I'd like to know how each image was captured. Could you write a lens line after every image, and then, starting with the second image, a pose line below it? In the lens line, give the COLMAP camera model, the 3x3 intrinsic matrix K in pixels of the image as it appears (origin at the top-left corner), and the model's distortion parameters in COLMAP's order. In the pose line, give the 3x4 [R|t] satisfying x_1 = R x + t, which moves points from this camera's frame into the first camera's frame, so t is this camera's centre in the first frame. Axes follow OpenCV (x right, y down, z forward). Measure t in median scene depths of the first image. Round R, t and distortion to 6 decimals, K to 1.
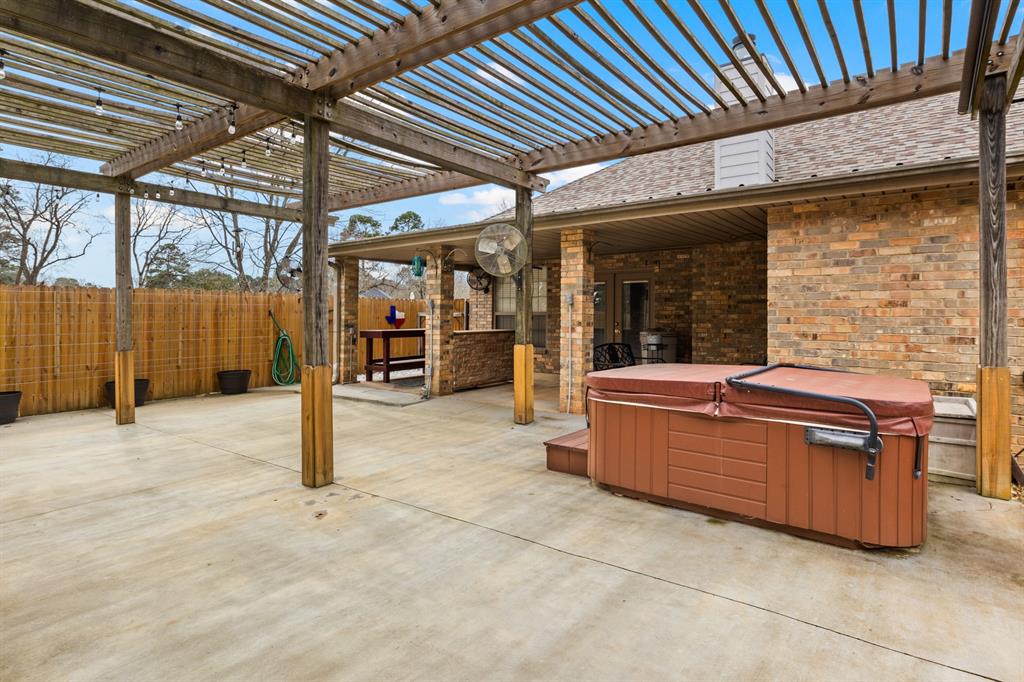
lens RADIAL K [[527.4, 0, 512.1], [0, 527.4, 314.7], [0, 0, 1]] dist [-0.010341, -0.000779]
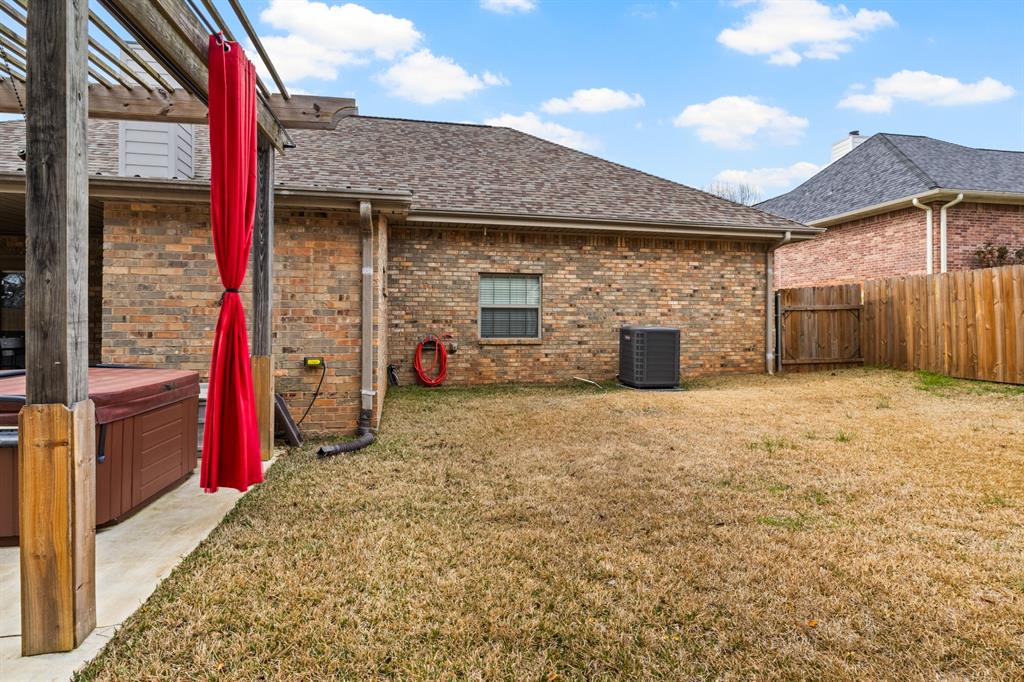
lens RADIAL K [[527.4, 0, 512.1], [0, 527.4, 314.7], [0, 0, 1]] dist [-0.010341, -0.000779]
pose [[0.648645, 0.002081, 0.761088, 0.249943], [-0.003958, 0.999992, 0.000639, -0.000610], [-0.761080, -0.003427, 0.648648, -0.186854]]
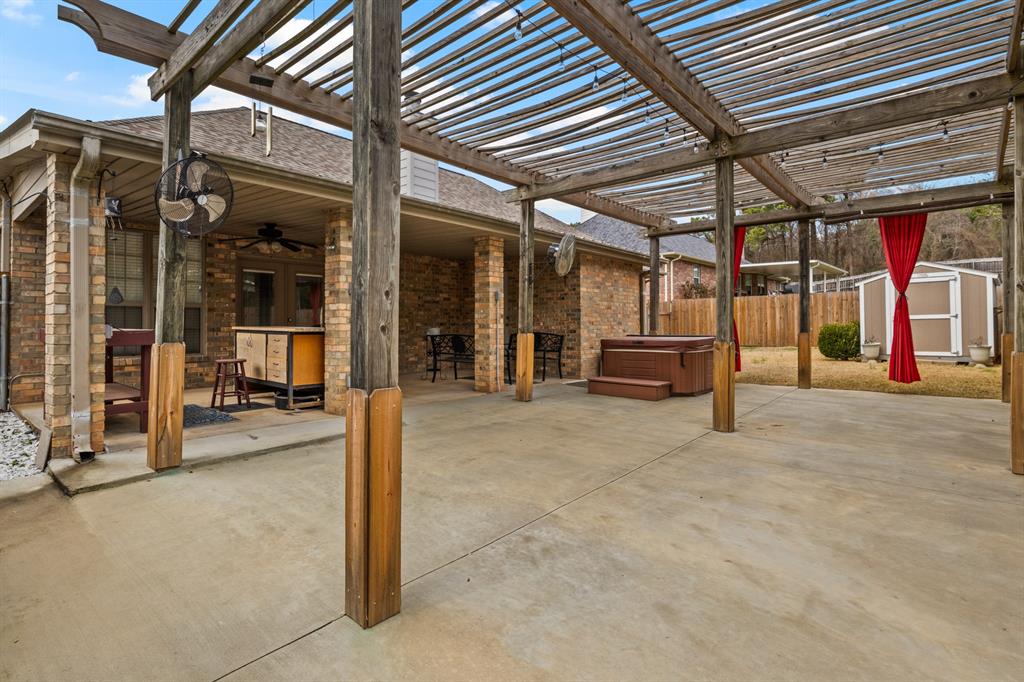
lens RADIAL K [[522.2, 0, 515.9], [0, 522.2, 324.1], [0, 0, 1]] dist [-0.000917, -0.000385]
pose [[0.039193, -0.003845, 0.999224, -1.373092], [-0.004919, 0.999980, 0.004041, 0.038914], [-0.999220, -0.005074, 0.039173, 1.177645]]
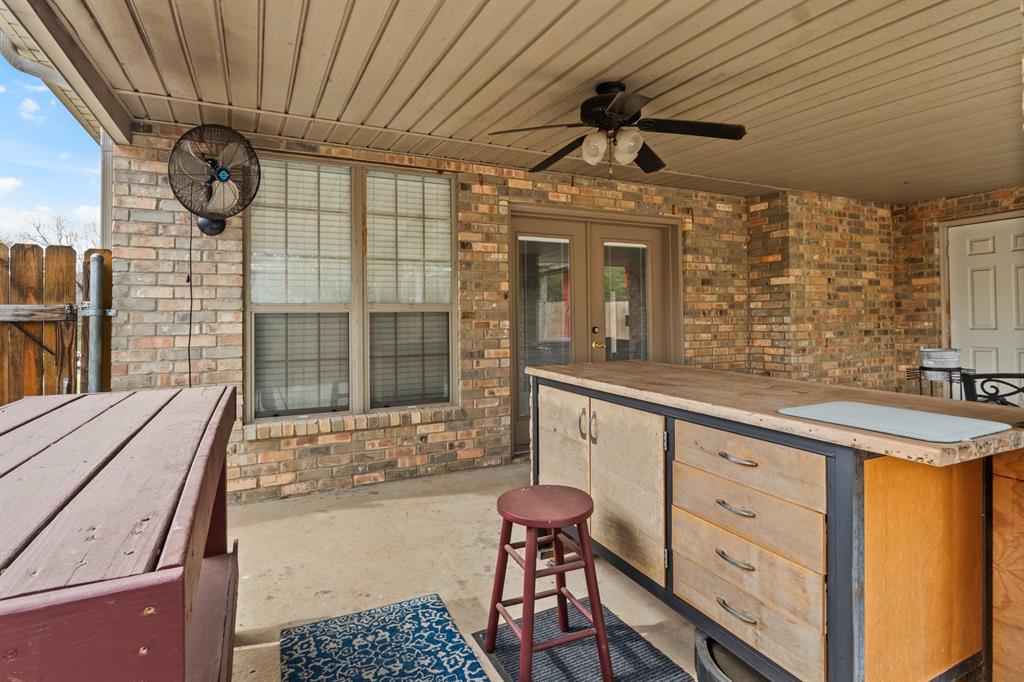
lens RADIAL K [[527.4, 0, 512.1], [0, 527.4, 314.7], [0, 0, 1]] dist [-0.010341, -0.000779]
pose [[0.450074, -0.002765, 0.892987, -0.524308], [0.009026, 0.999958, -0.001453, 0.007466], [-0.892946, 0.008714, 0.450080, 1.734149]]
